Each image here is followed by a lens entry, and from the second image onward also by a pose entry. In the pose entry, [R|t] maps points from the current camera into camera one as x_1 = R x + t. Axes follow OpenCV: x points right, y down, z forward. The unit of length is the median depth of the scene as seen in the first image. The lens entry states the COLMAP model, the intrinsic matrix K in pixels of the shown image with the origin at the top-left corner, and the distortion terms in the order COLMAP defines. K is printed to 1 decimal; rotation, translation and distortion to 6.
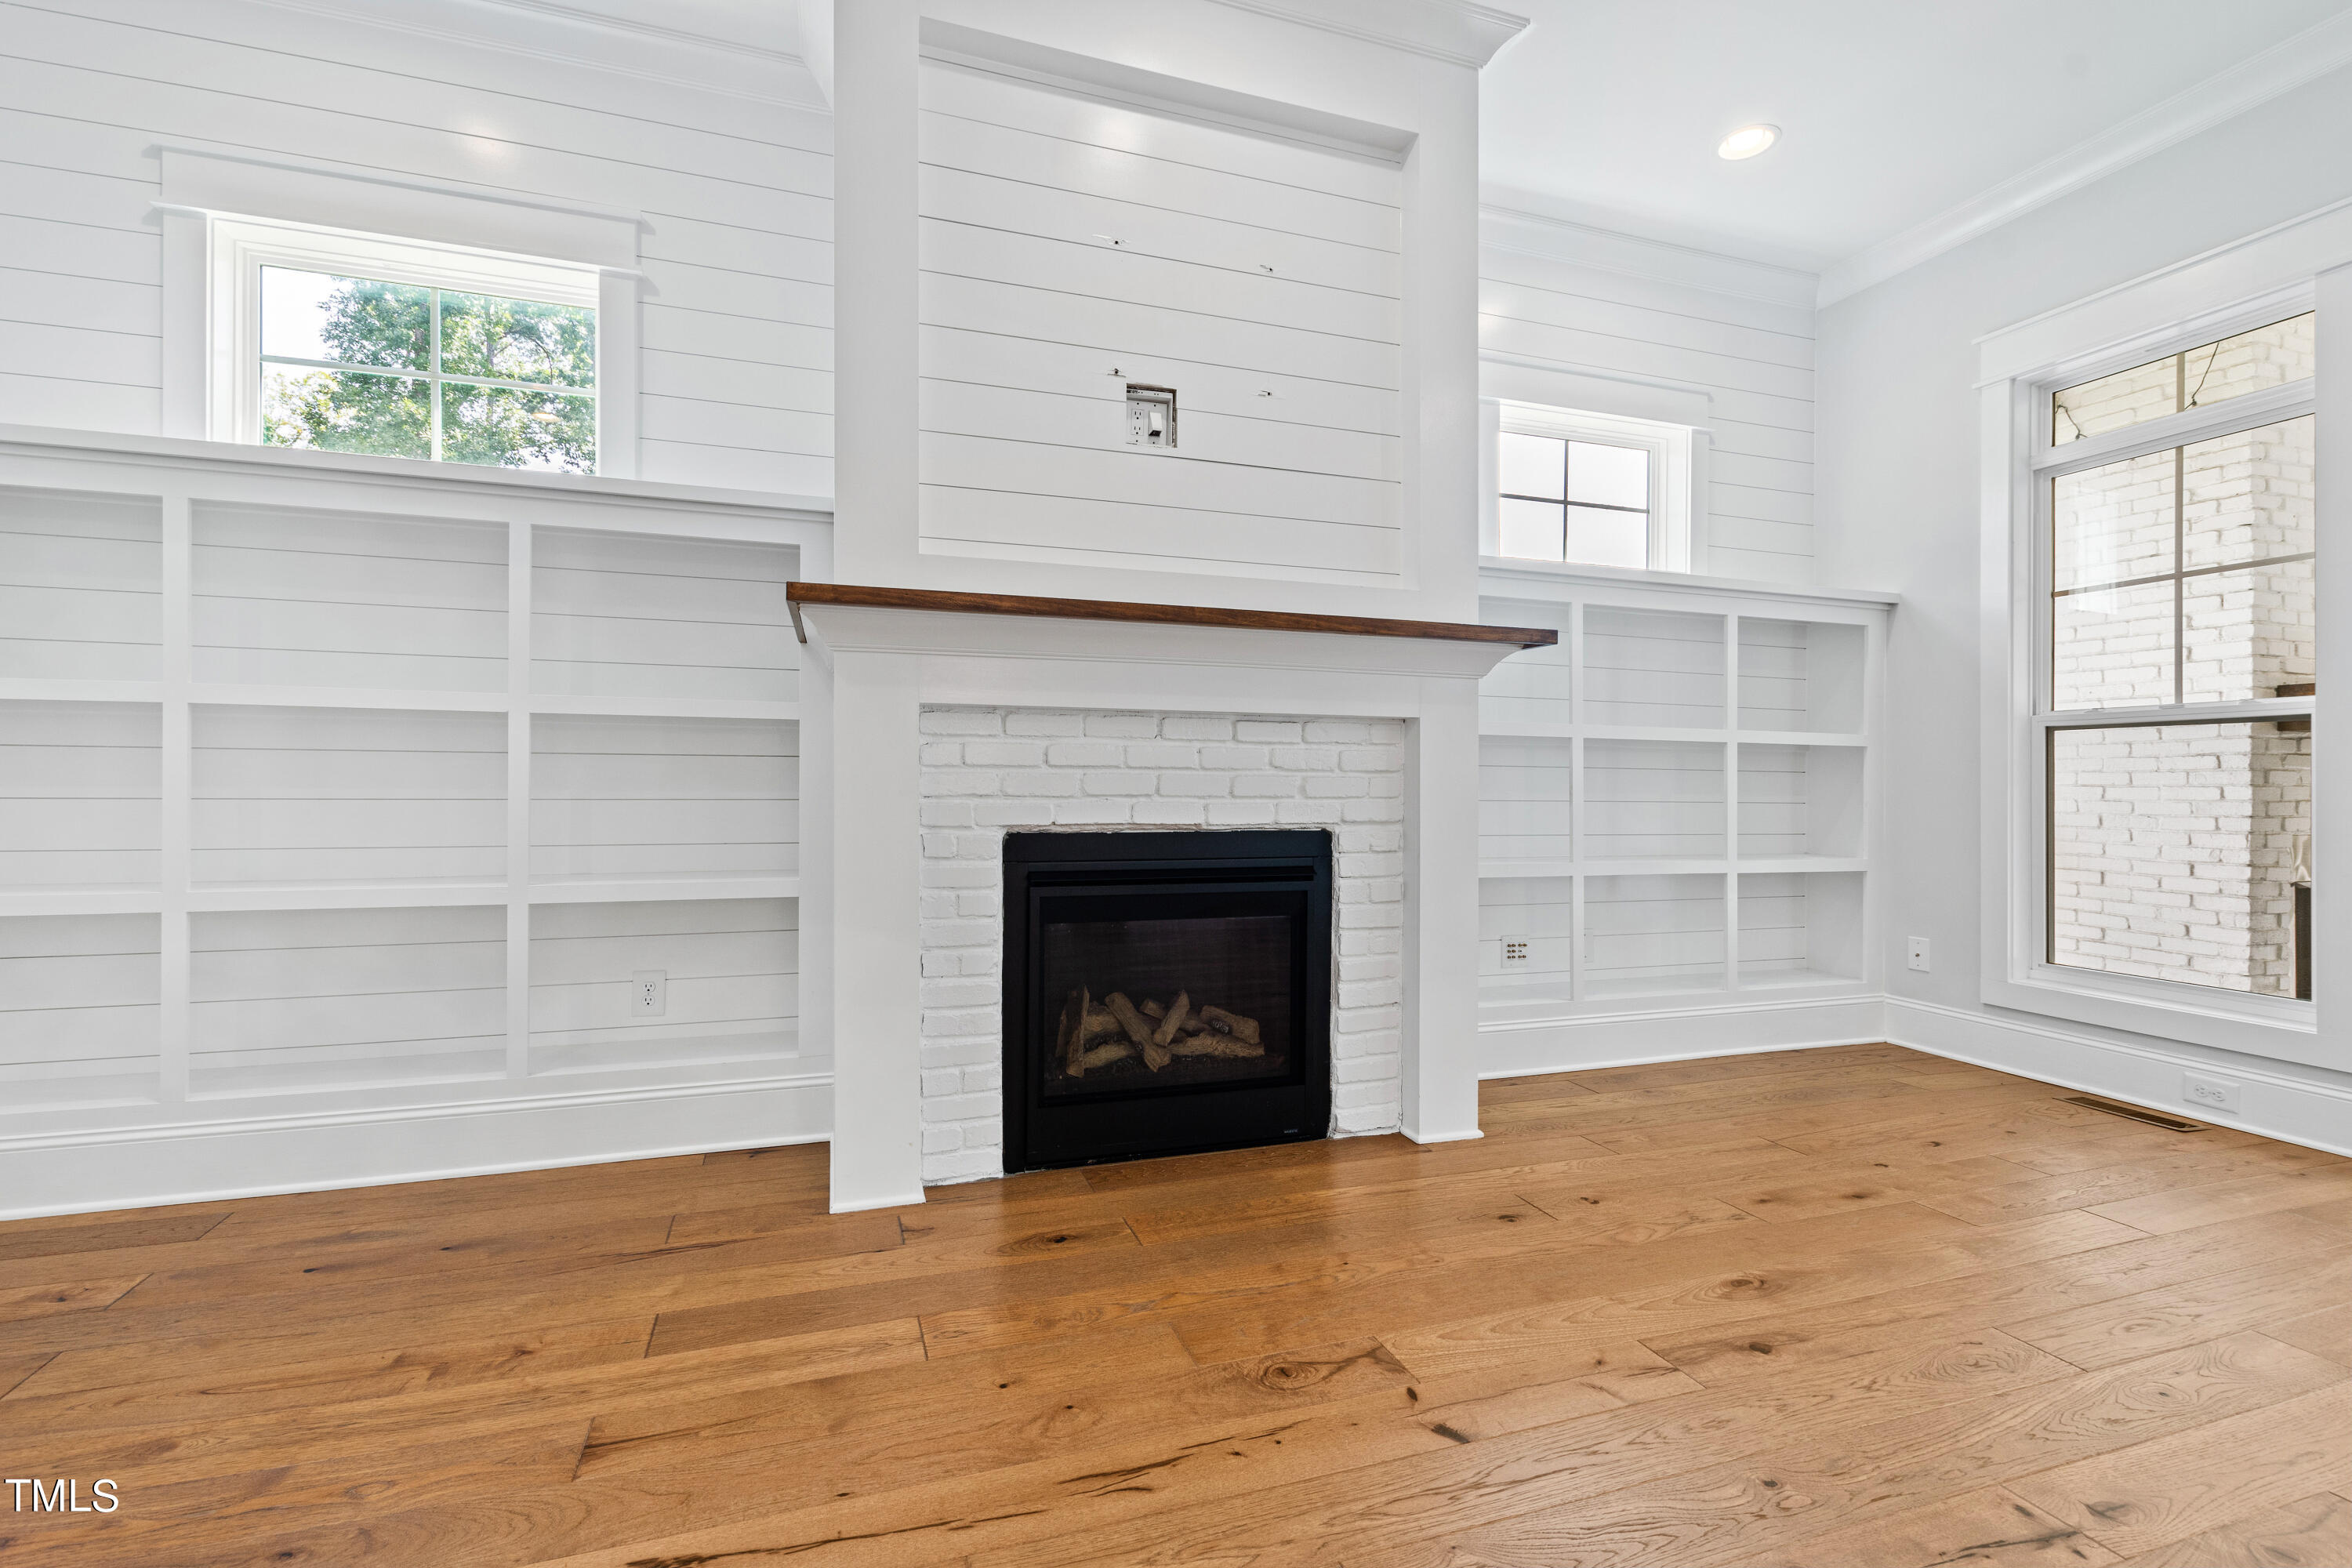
lens RADIAL K [[1033.7, 0, 1169.2], [0, 1033.7, 775.0], [0, 0, 1]] dist [0.008546, -0.000532]
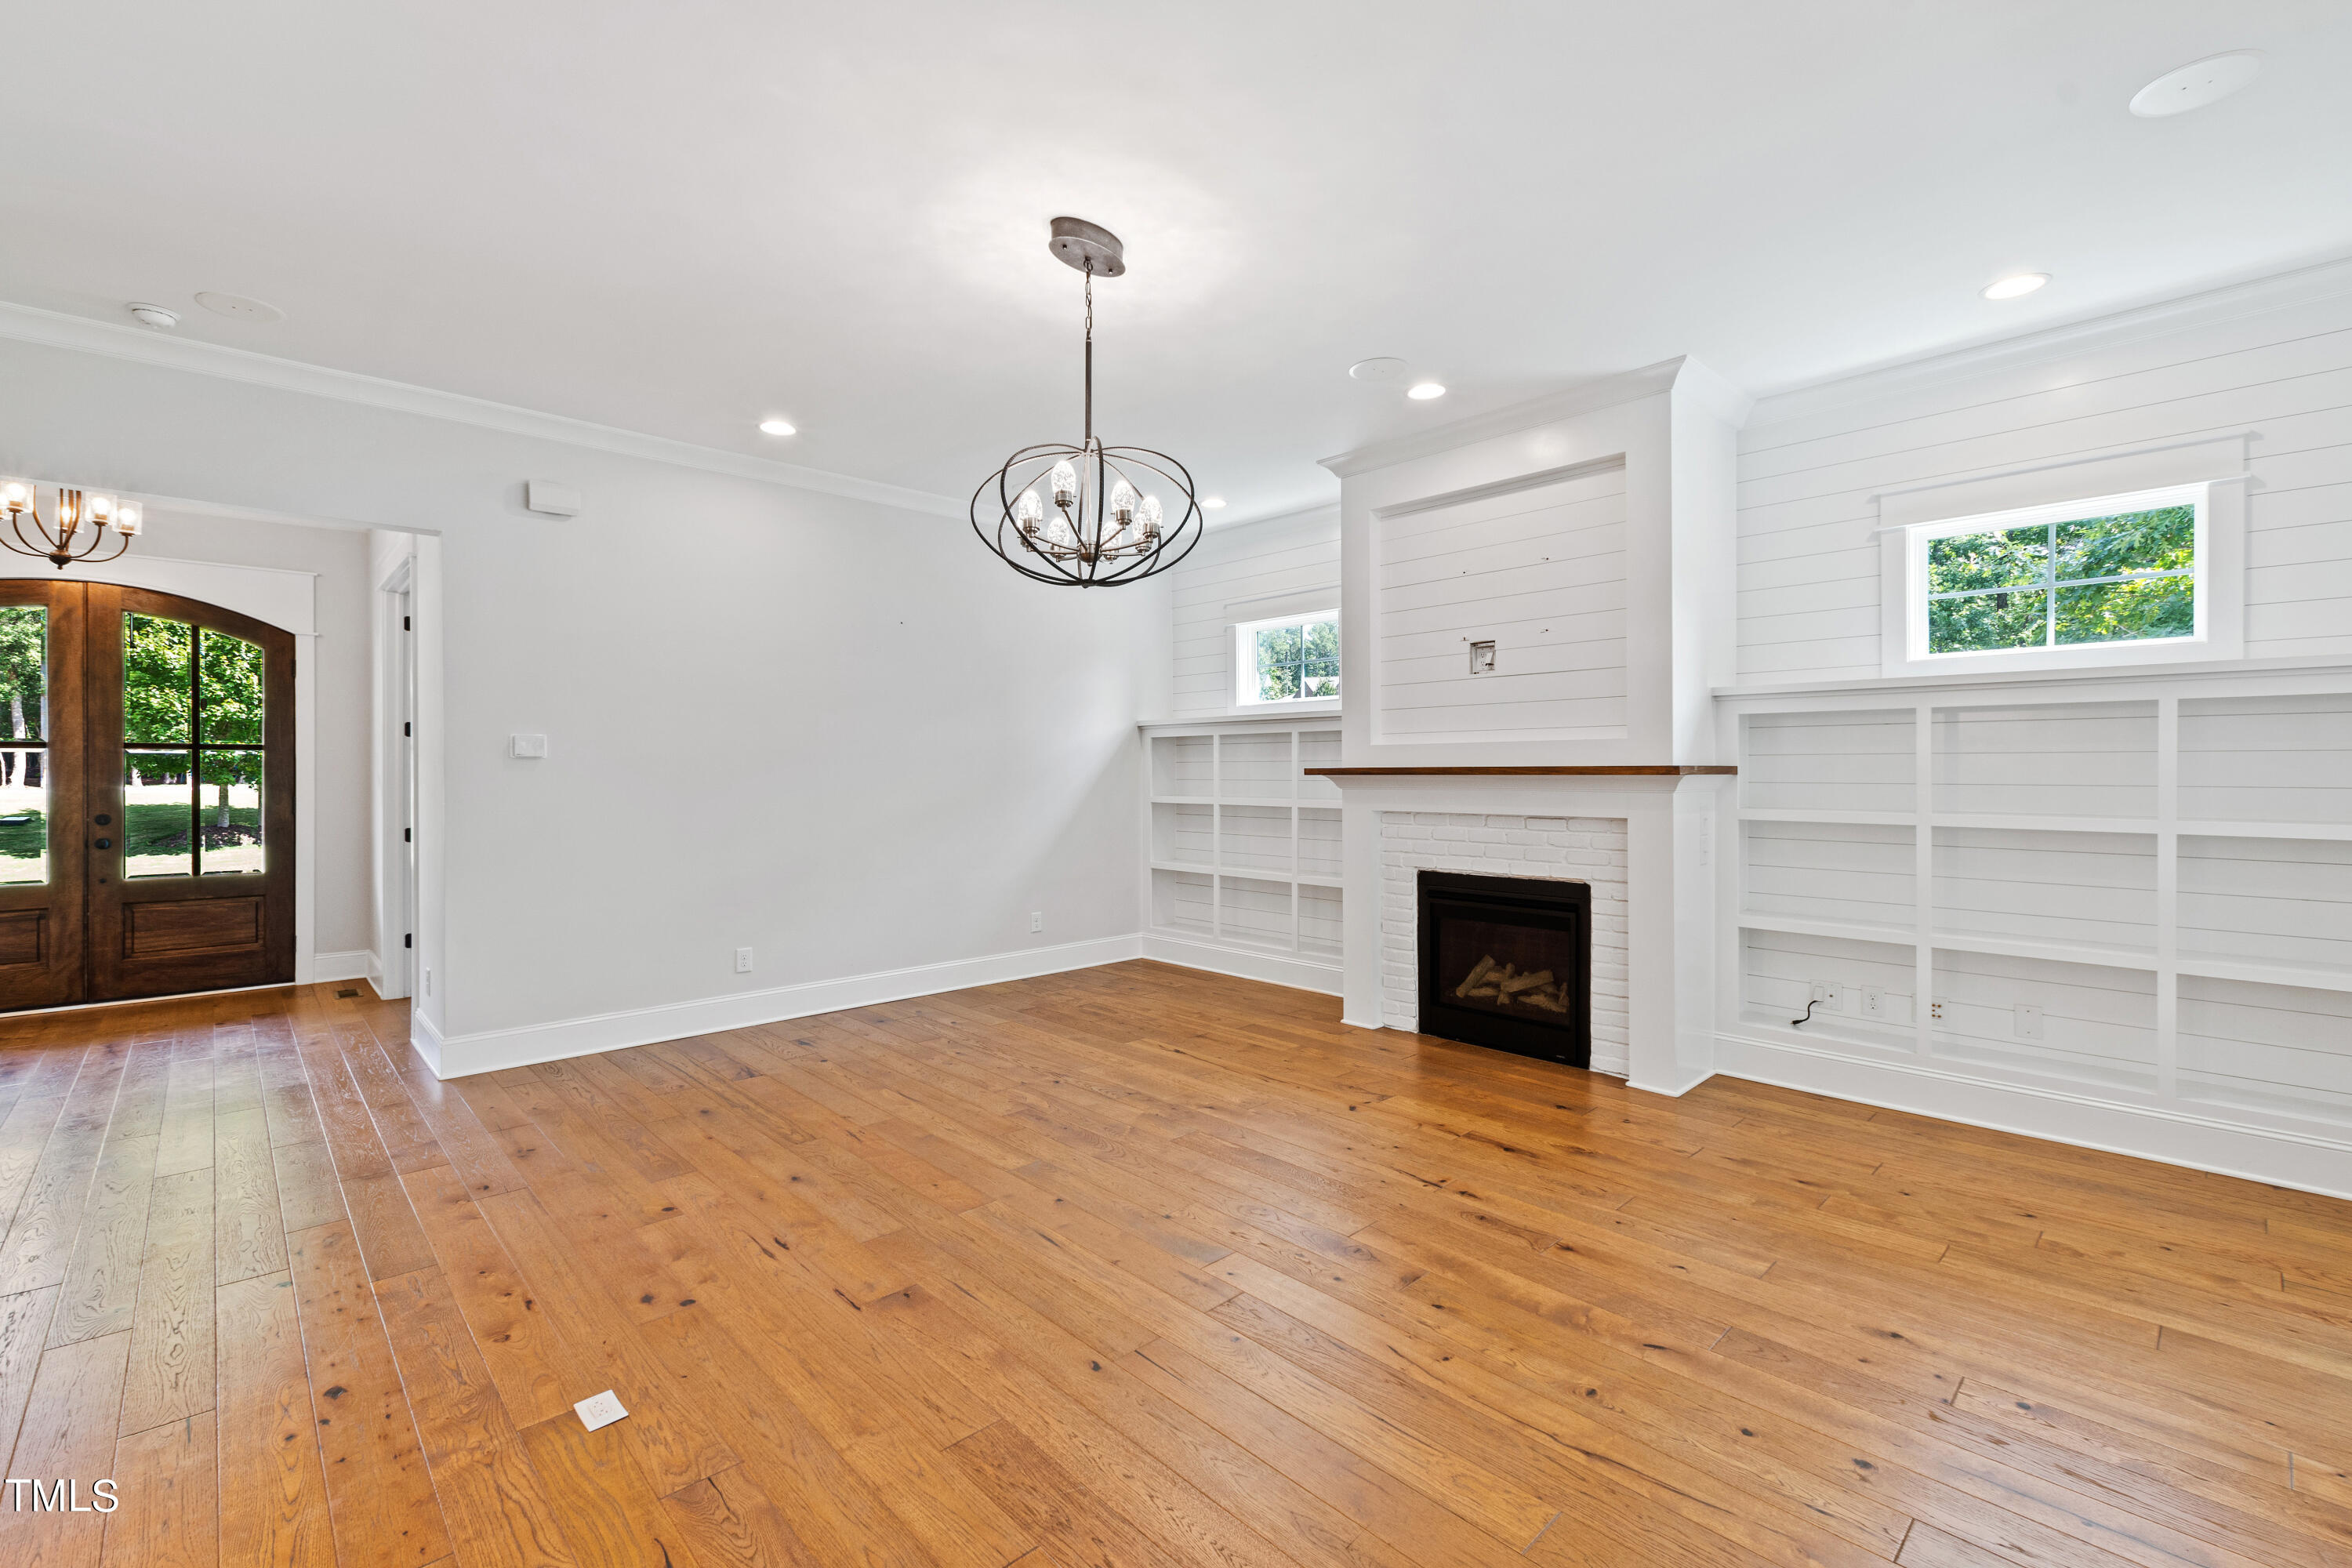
lens RADIAL K [[1033.7, 0, 1187.9], [0, 1033.7, 778.8], [0, 0, 1]] dist [0.008546, -0.000532]
pose [[0.437475, 0.001587, -0.899229, 1.520944], [0.008952, 0.999941, 0.006120, -0.145904], [0.899186, -0.010727, 0.437435, -0.332992]]
